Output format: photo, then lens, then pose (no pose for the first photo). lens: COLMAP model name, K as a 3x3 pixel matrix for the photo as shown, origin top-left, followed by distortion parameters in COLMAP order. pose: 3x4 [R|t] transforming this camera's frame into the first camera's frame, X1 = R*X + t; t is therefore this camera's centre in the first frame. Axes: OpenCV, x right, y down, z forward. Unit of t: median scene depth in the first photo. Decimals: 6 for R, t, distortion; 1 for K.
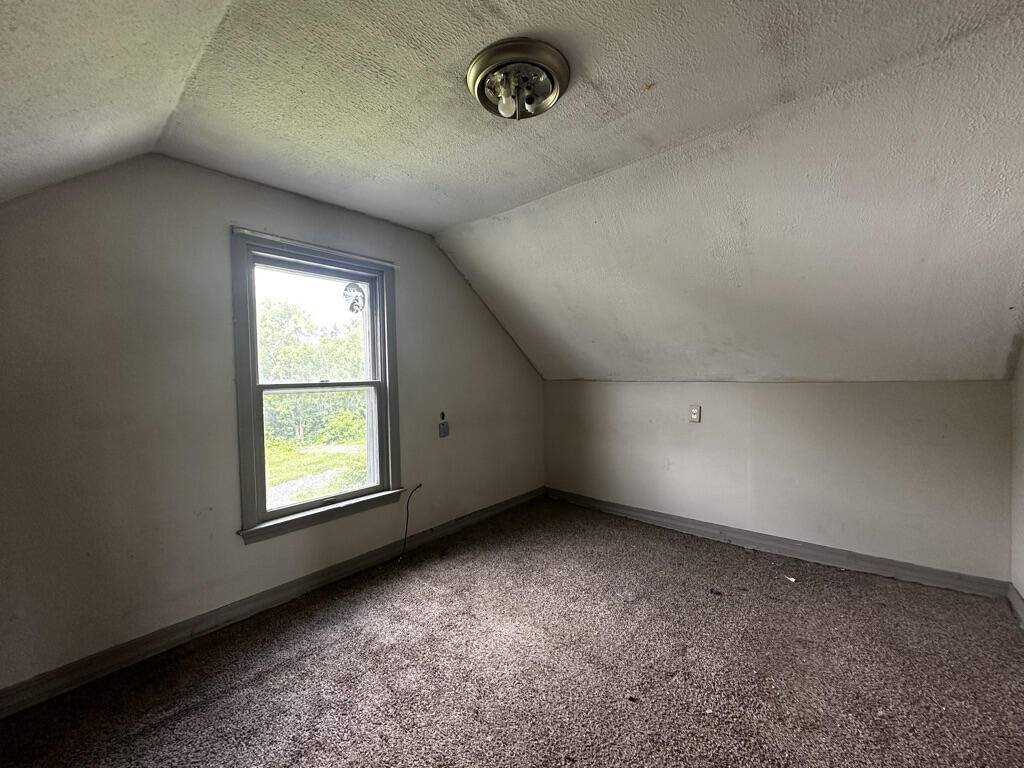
lens RADIAL K [[408.2, 0, 516.0], [0, 408.2, 382.8], [0, 0, 1]] dist [-0.000463, 0.000235]
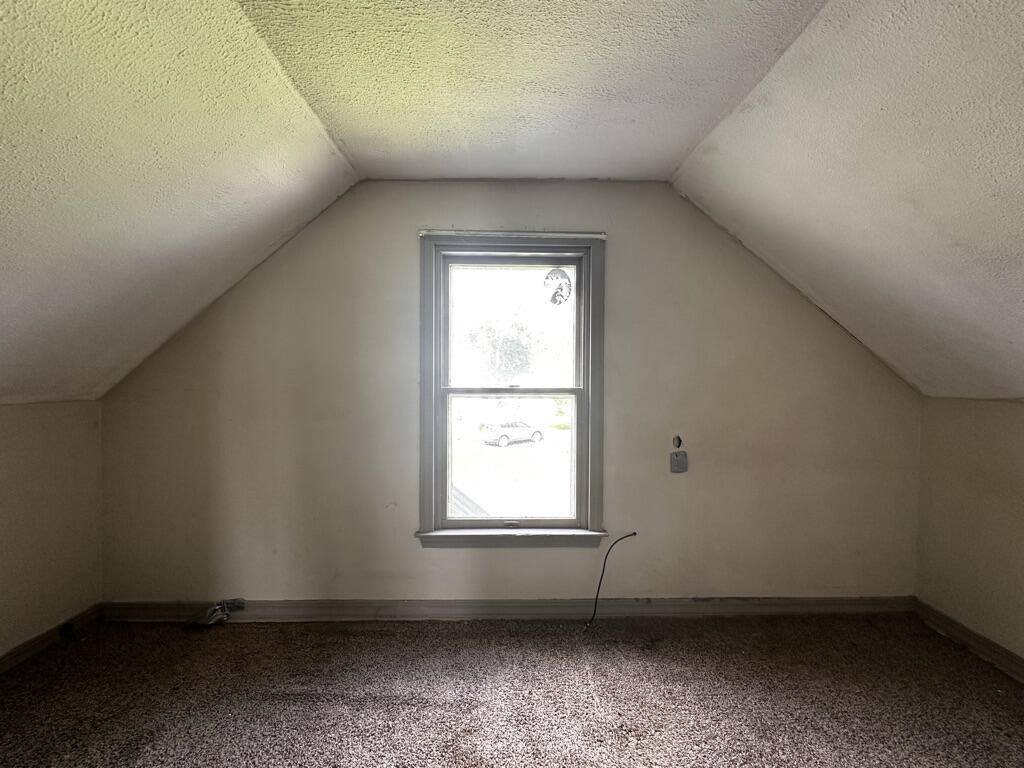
lens RADIAL K [[408.2, 0, 516.7], [0, 408.2, 384.3], [0, 0, 1]] dist [-0.000463, 0.000235]
pose [[0.659184, 0.034949, -0.751169, 0.181503], [-0.033424, 0.999294, 0.017162, -0.021907], [0.751239, 0.013794, 0.659886, 0.403428]]
